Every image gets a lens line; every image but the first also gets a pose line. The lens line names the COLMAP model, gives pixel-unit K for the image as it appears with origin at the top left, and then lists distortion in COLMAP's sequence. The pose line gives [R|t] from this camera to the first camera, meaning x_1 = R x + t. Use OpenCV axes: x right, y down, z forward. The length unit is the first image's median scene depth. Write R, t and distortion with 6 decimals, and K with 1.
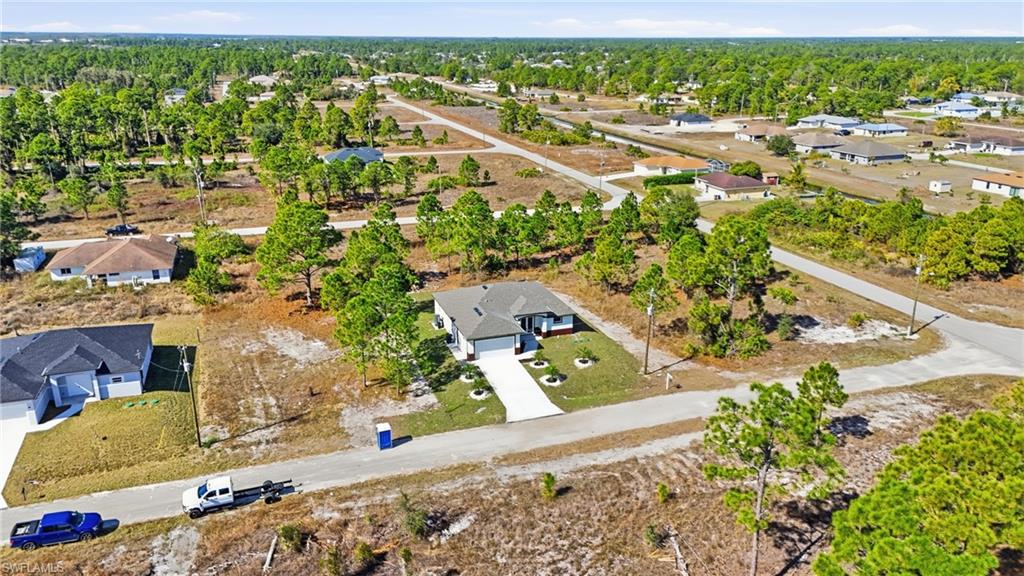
lens RADIAL K [[753.9, 0, 512.0], [0, 753.9, 288.0], [0, 0, 1]] dist [0.067065, -0.055475]
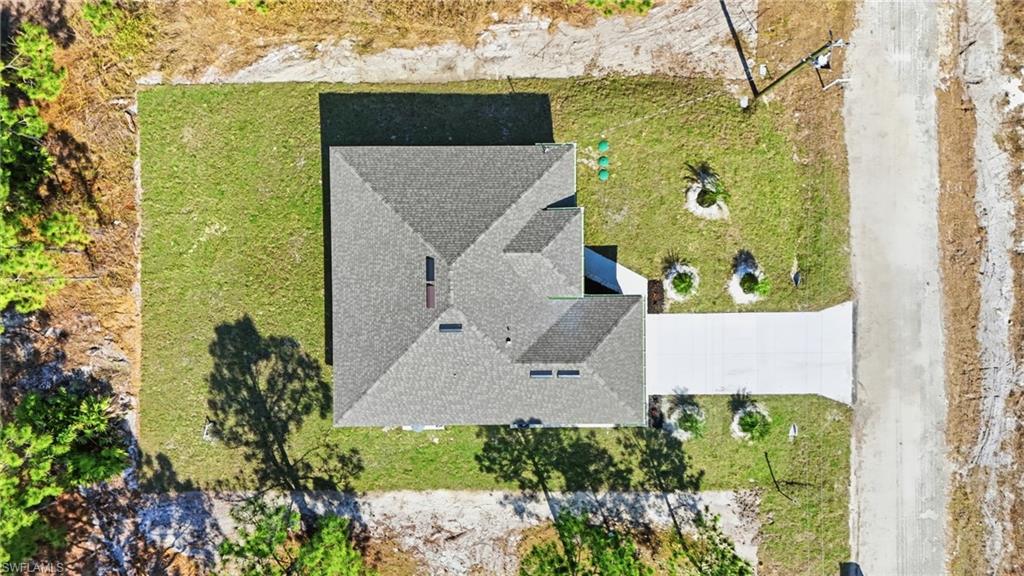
lens RADIAL K [[753.9, 0, 512.0], [0, 753.9, 288.0], [0, 0, 1]] dist [0.067065, -0.055475]
pose [[0.323852, -0.946063, -0.009210, -0.000768], [0.286307, 0.088720, 0.954022, -0.411412], [-0.901747, -0.311598, 0.299596, 0.911532]]
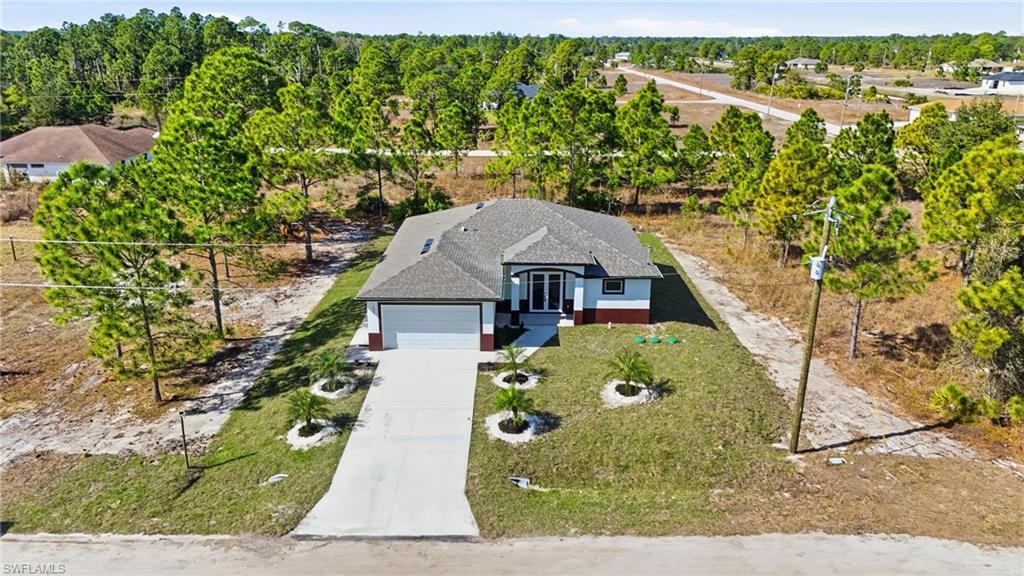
lens RADIAL K [[753.9, 0, 512.0], [0, 753.9, 288.0], [0, 0, 1]] dist [0.067065, -0.055475]
pose [[0.941198, 0.105696, -0.320895, 0.151896], [-0.106632, 0.994190, 0.014710, 0.044741], [0.320586, 0.020372, 0.947000, 0.592450]]
